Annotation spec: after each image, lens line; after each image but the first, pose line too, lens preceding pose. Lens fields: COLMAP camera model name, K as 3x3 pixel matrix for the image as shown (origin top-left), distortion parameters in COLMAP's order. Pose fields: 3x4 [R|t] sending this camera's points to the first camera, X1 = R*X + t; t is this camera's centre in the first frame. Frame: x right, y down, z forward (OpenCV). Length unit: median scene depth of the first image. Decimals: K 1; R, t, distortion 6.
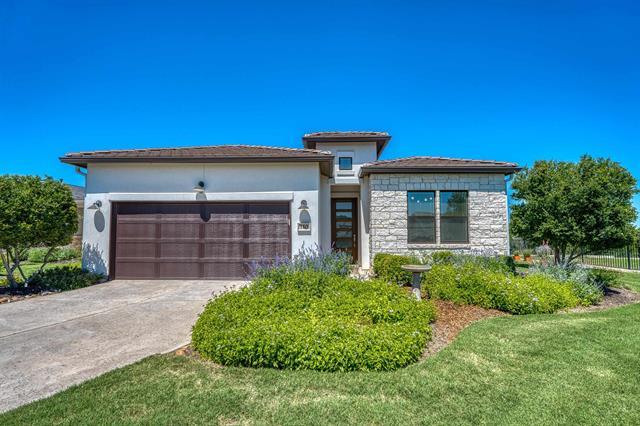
lens RADIAL K [[340.0, 0, 320.0], [0, 340.0, 213.0], [0, 0, 1]] dist [-0.000711, -0.000087]
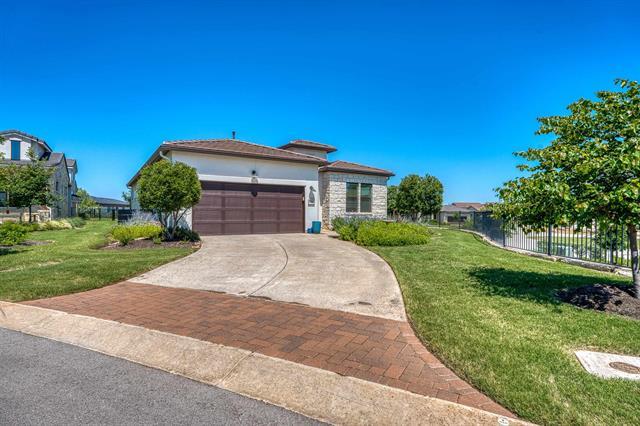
lens RADIAL K [[340.0, 0, 320.0], [0, 340.0, 213.0], [0, 0, 1]] dist [-0.000711, -0.000087]
pose [[0.826974, 0.004209, 0.562225, -0.880058], [-0.047006, 0.996989, 0.061677, -0.009701], [-0.560272, -0.077434, 0.824681, -0.410450]]
